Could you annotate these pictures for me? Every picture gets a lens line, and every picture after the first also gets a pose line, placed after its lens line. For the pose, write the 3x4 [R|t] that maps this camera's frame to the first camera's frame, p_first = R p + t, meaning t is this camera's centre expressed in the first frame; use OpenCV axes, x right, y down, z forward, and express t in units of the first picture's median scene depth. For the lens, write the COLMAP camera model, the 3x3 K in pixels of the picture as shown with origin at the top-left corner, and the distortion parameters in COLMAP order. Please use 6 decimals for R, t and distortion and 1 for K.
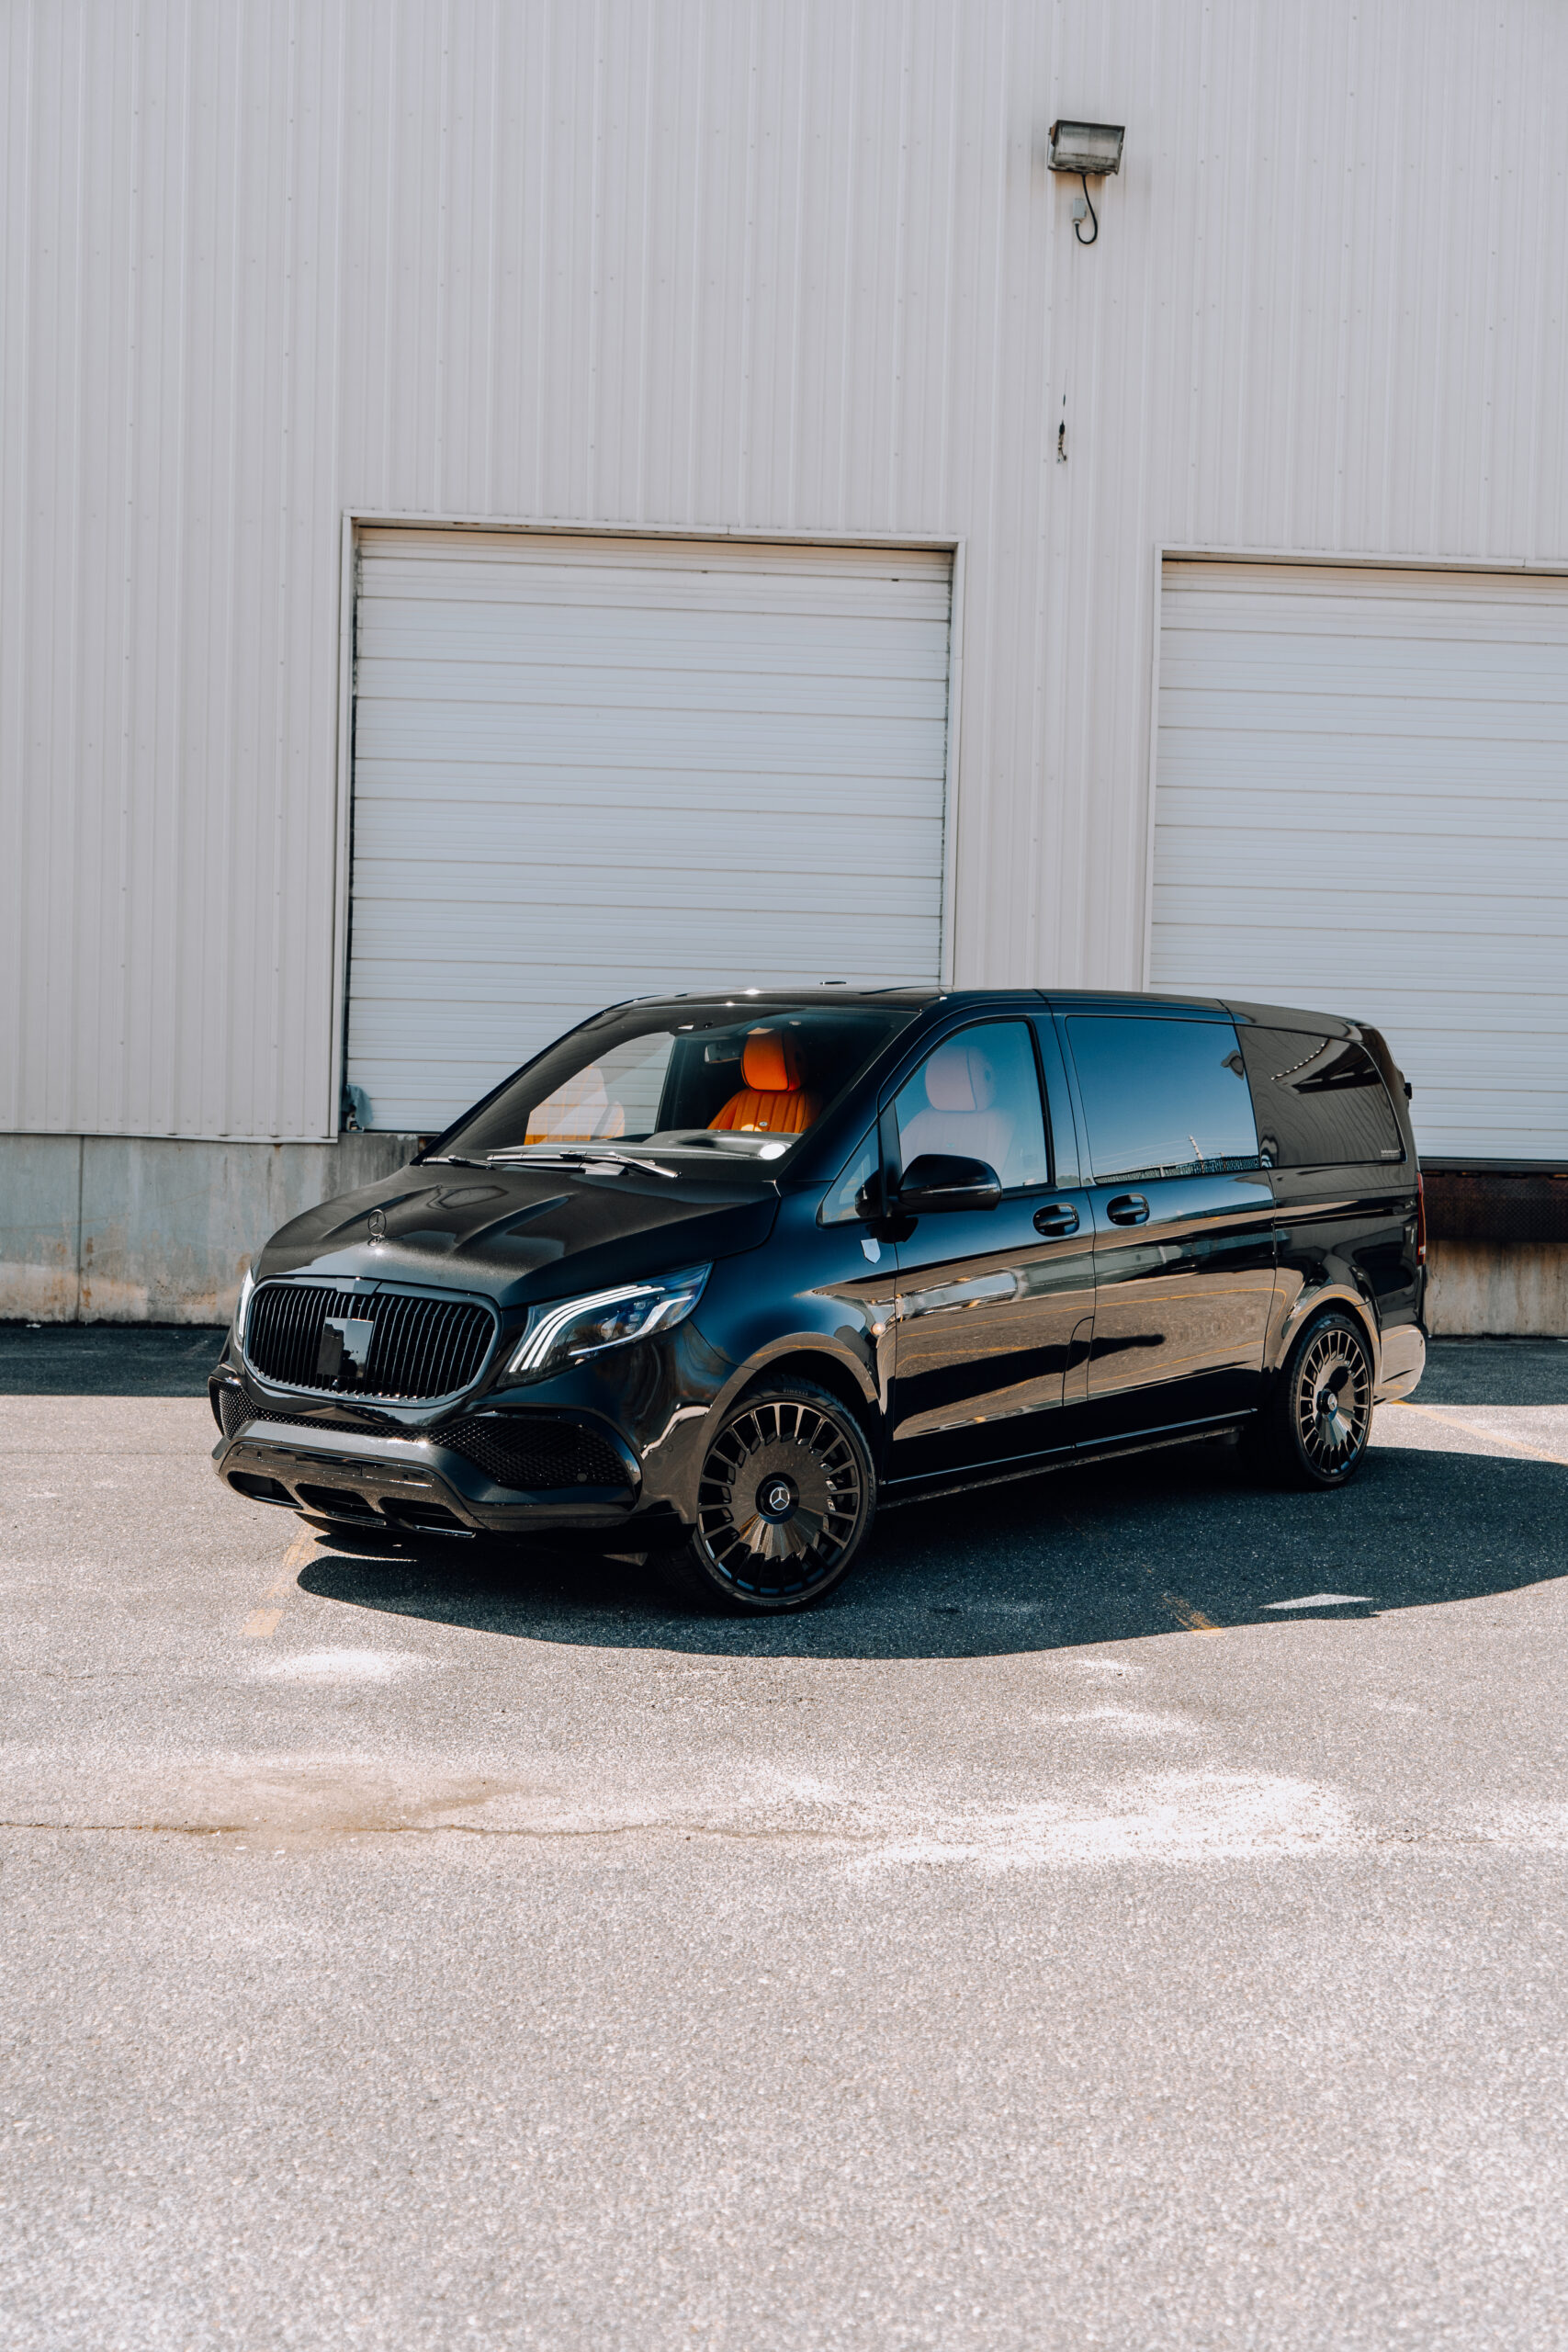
lens RADIAL K [[2782.1, 0, 771.6], [0, 2782.1, 1182.0], [0, 0, 1]] dist [0.022643, 0.000000]
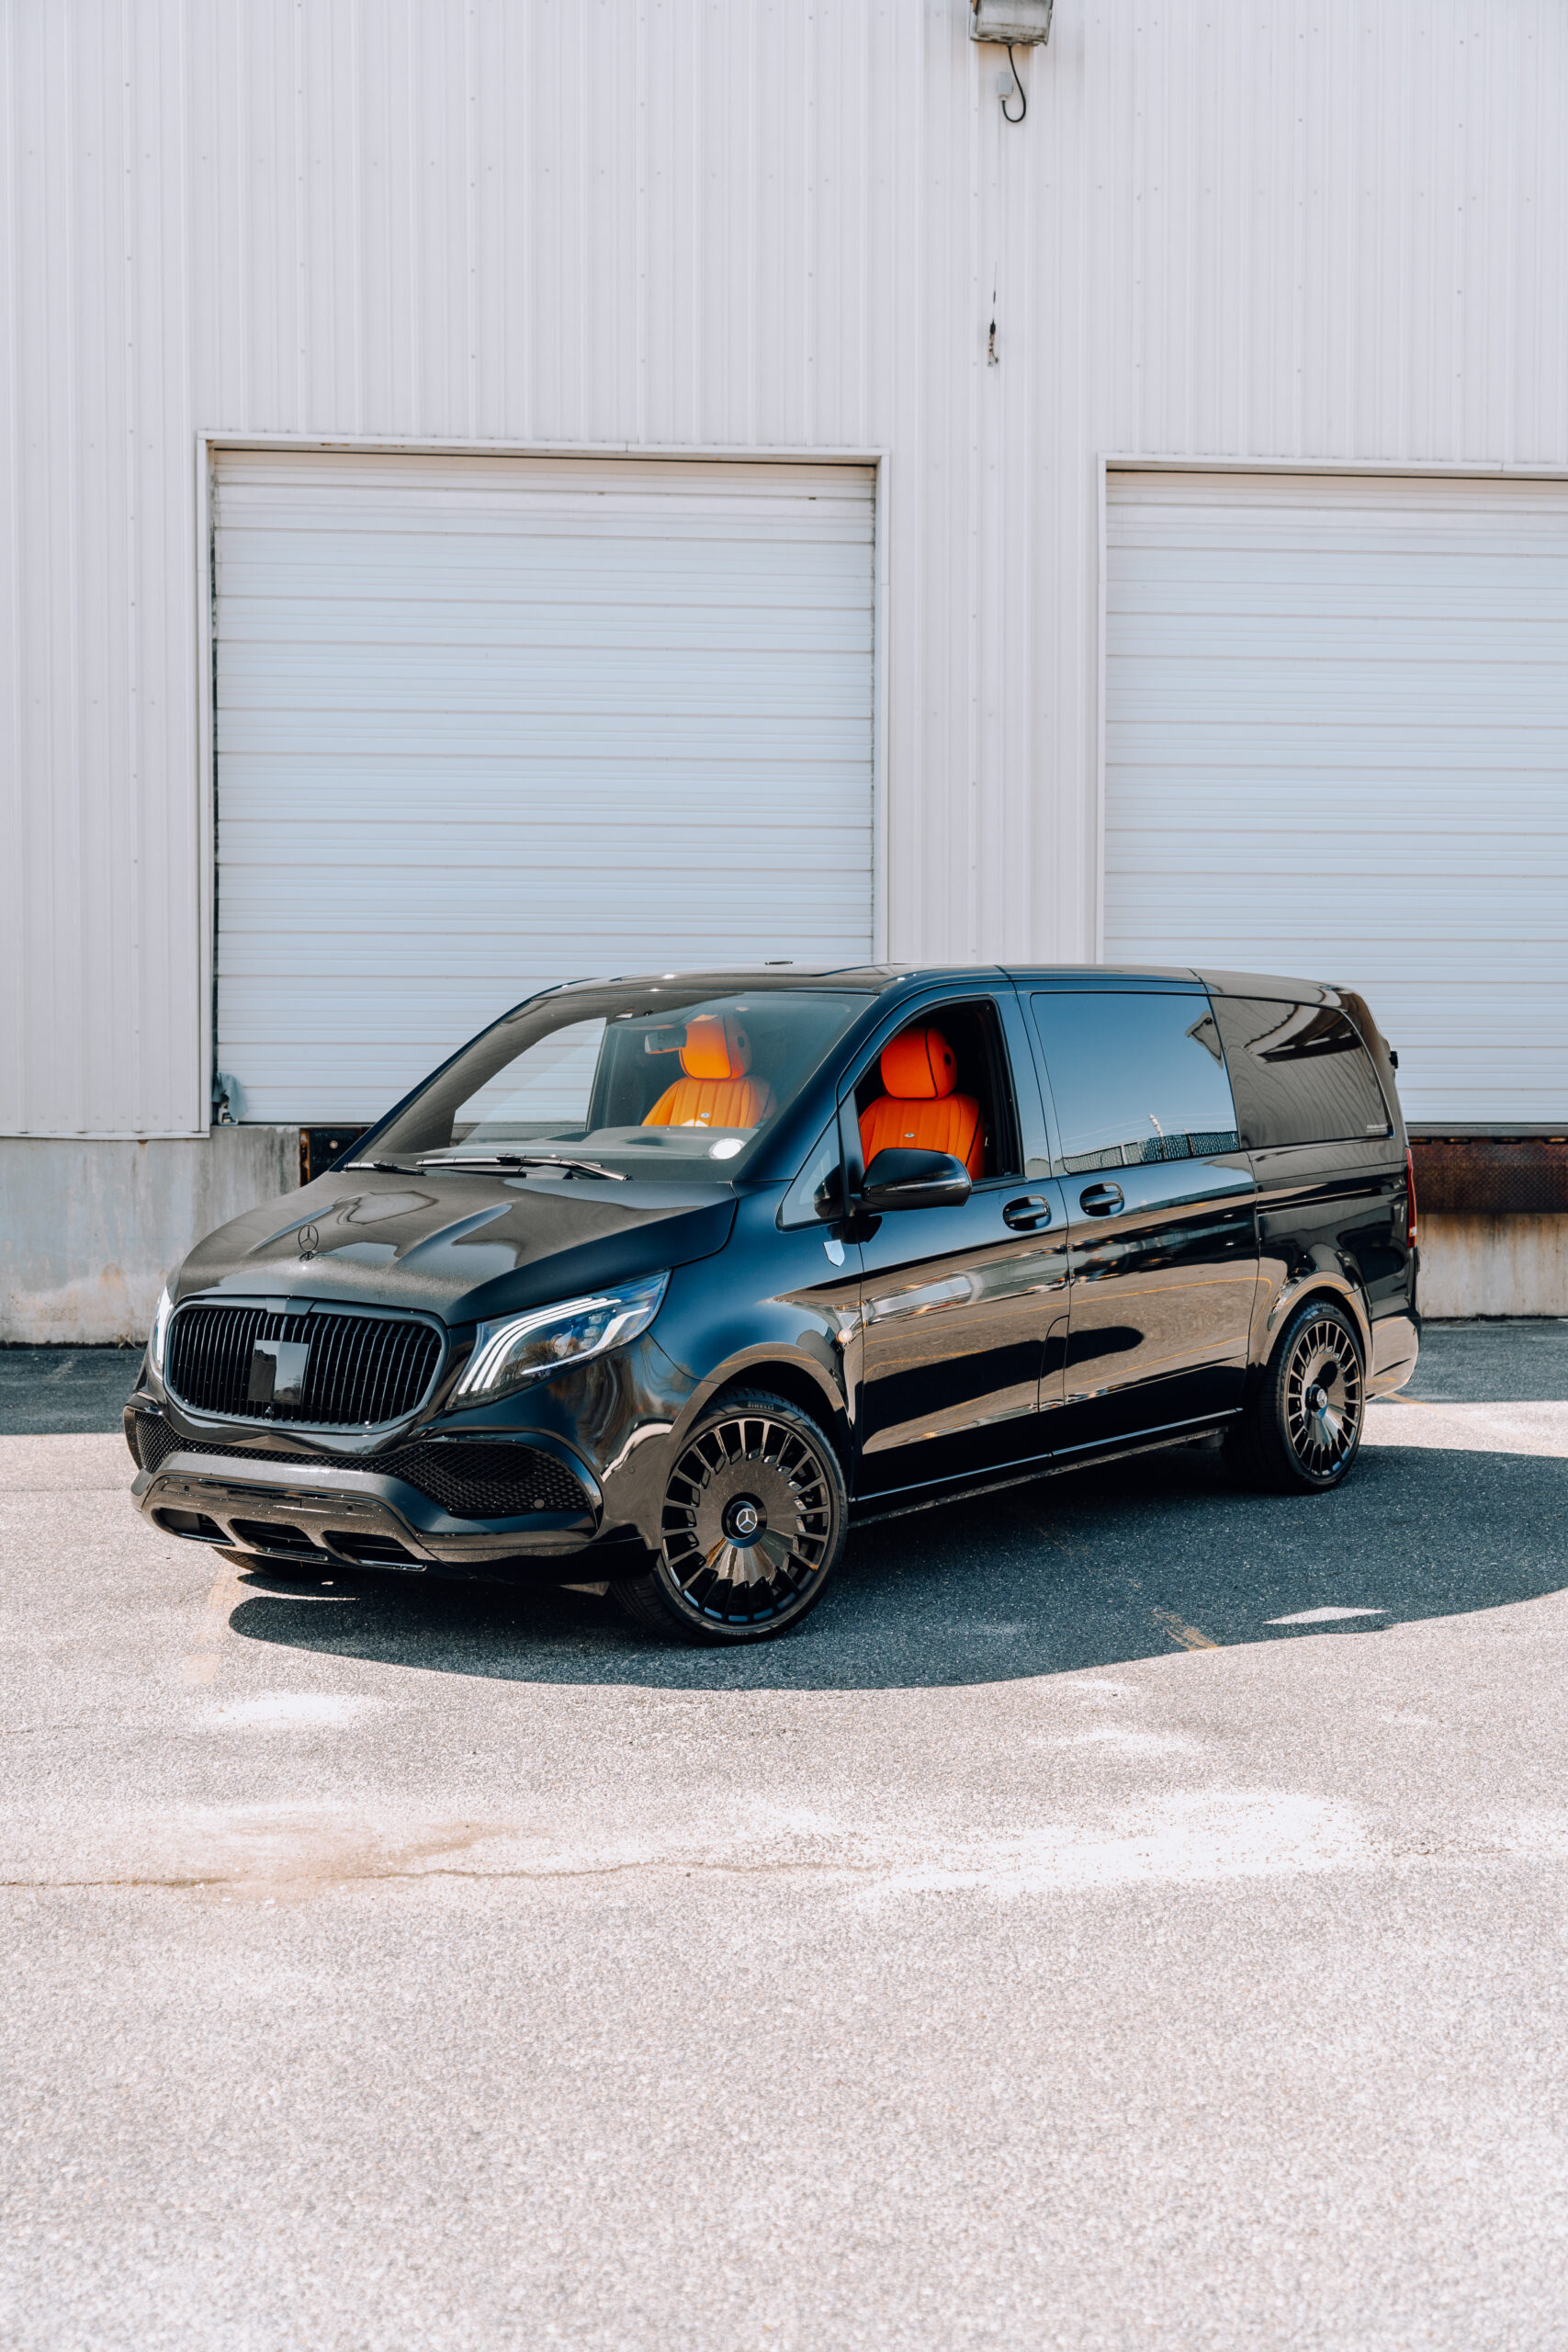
lens RADIAL K [[3193.9, 0, 769.2], [0, 3193.9, 1181.0], [0, 0, 1]] dist [0.027818, 0.000000]
pose [[0.999059, -0.025399, 0.035159, -0.024312], [0.025078, 0.999640, 0.009542, -0.010821], [-0.035389, -0.008651, 0.999336, -0.077233]]
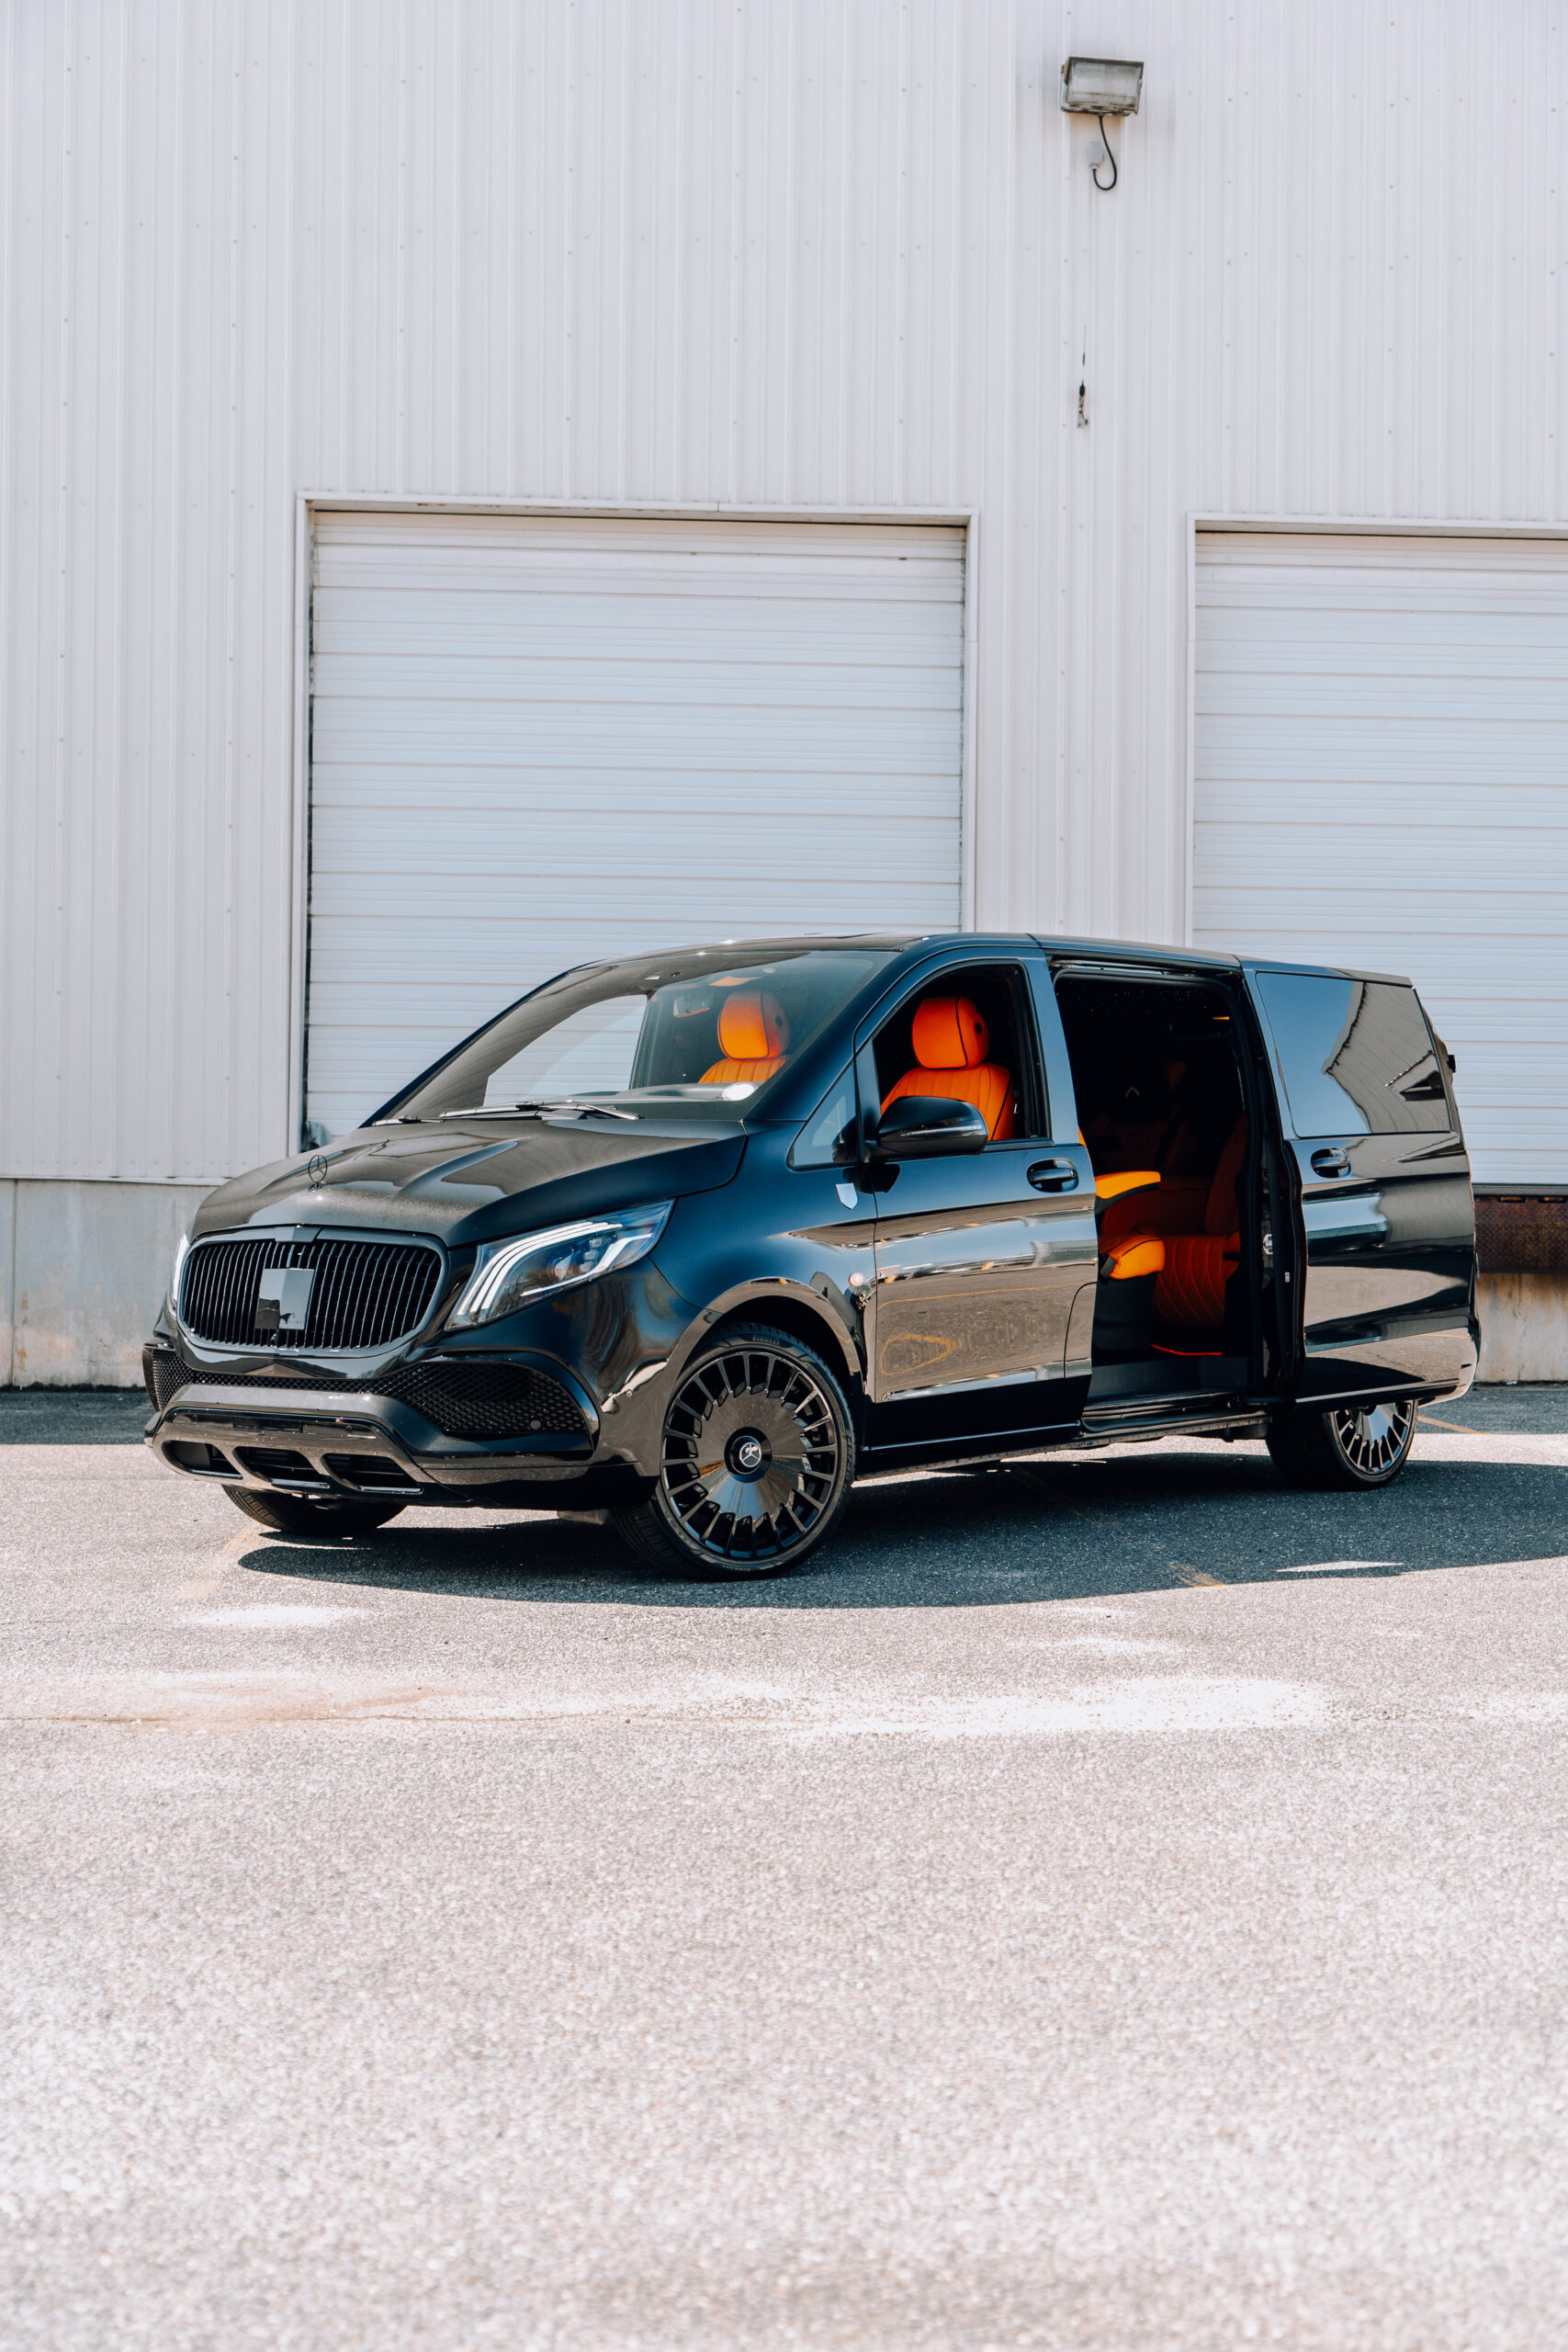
lens RADIAL K [[3193.9, 0, 767.3], [0, 3193.9, 1176.9], [0, 0, 1]] dist [0.027818, 0.000000]
pose [[0.999754, -0.016066, -0.015260, 0.026392], [0.015336, 0.998784, -0.046853, 0.070604], [0.015994, 0.046607, 0.998785, -0.073603]]
